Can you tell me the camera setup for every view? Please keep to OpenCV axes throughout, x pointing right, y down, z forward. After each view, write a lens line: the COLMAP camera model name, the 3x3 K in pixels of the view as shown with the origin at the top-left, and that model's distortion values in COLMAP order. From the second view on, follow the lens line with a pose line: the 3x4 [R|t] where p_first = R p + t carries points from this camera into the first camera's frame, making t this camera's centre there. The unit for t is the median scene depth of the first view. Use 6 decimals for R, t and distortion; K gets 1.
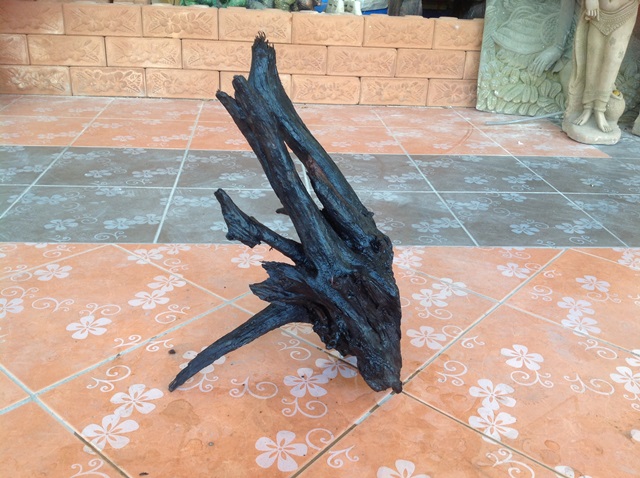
lens RADIAL K [[611.1, 0, 318.8], [0, 611.1, 244.0], [0, 0, 1]] dist [0.150847, -0.358038]
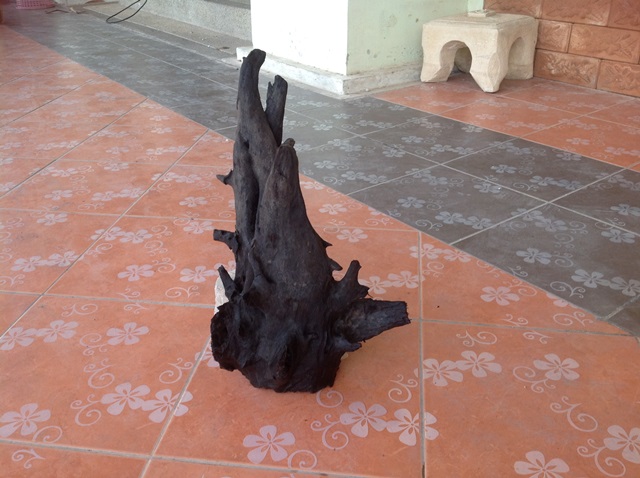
lens RADIAL K [[611.1, 0, 318.8], [0, 611.1, 244.0], [0, 0, 1]] dist [0.150847, -0.358038]
pose [[0.522104, 0.343017, -0.780862, 0.285329], [-0.311601, 0.928983, 0.199739, -0.094646], [0.793922, 0.139033, 0.591911, 0.150744]]
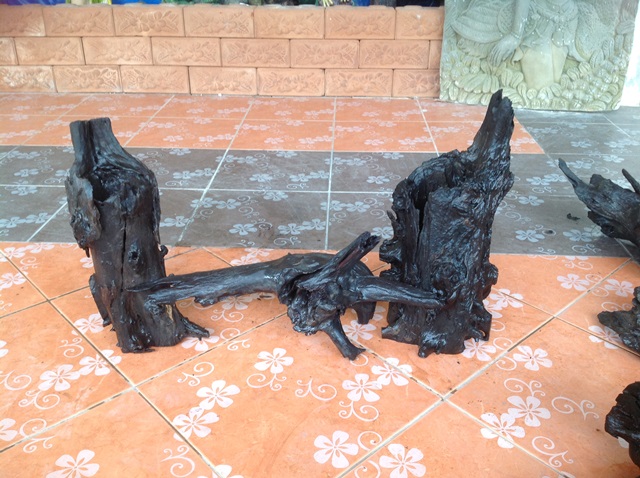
lens RADIAL K [[602.7, 0, 319.3], [0, 602.7, 255.2], [0, 0, 1]] dist [0.162510, -0.377890]
pose [[0.989511, 0.023415, -0.142546, 0.286620], [-0.014565, 0.997919, 0.062816, -0.037123], [0.143720, -0.060081, 0.987793, -0.019303]]
